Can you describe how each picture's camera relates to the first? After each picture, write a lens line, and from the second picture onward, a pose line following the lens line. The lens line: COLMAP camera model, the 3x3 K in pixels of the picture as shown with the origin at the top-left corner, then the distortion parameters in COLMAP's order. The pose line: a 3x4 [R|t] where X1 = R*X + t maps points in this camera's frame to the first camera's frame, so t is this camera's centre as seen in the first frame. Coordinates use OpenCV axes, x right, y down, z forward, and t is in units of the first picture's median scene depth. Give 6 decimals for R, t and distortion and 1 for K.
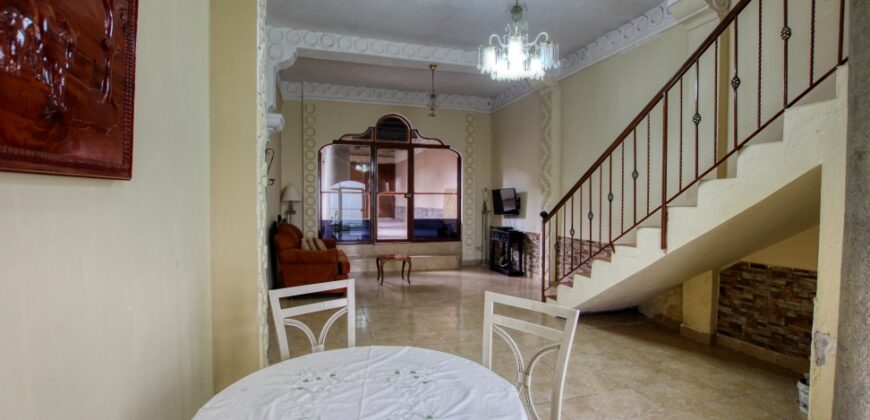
lens RADIAL K [[404.0, 0, 430.9], [0, 404.0, 214.1], [0, 0, 1]] dist [-0.027460, -0.000130]
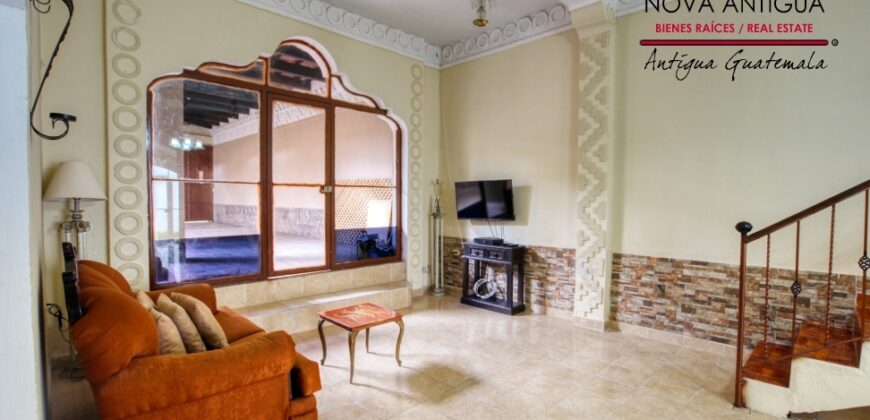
lens RADIAL K [[404.0, 0, 430.9], [0, 404.0, 214.1], [0, 0, 1]] dist [-0.027460, -0.000130]
pose [[0.877887, -0.015242, 0.478625, -0.203356], [0.010632, 0.999867, 0.012341, -0.016325], [-0.478750, -0.005746, 0.877932, 0.435429]]
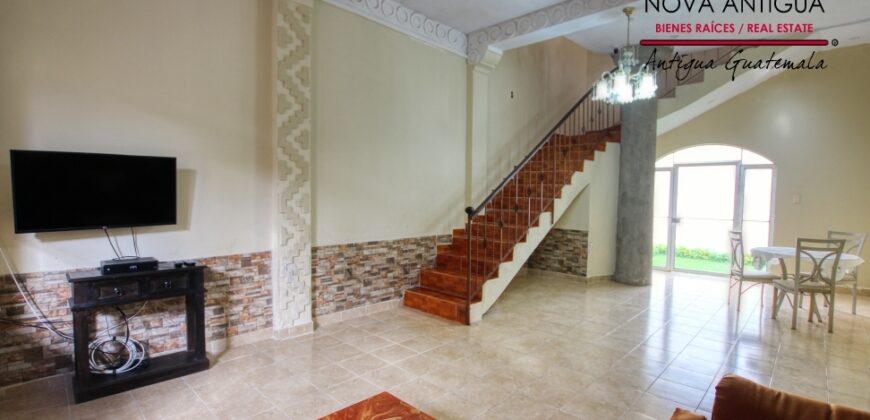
lens RADIAL K [[404.0, 0, 430.9], [0, 404.0, 214.1], [0, 0, 1]] dist [-0.027460, -0.000130]
pose [[-0.494878, -0.053456, 0.867317, -0.245597], [0.012423, 0.997569, 0.068572, -0.029554], [-0.868874, 0.044709, -0.493010, 0.881402]]
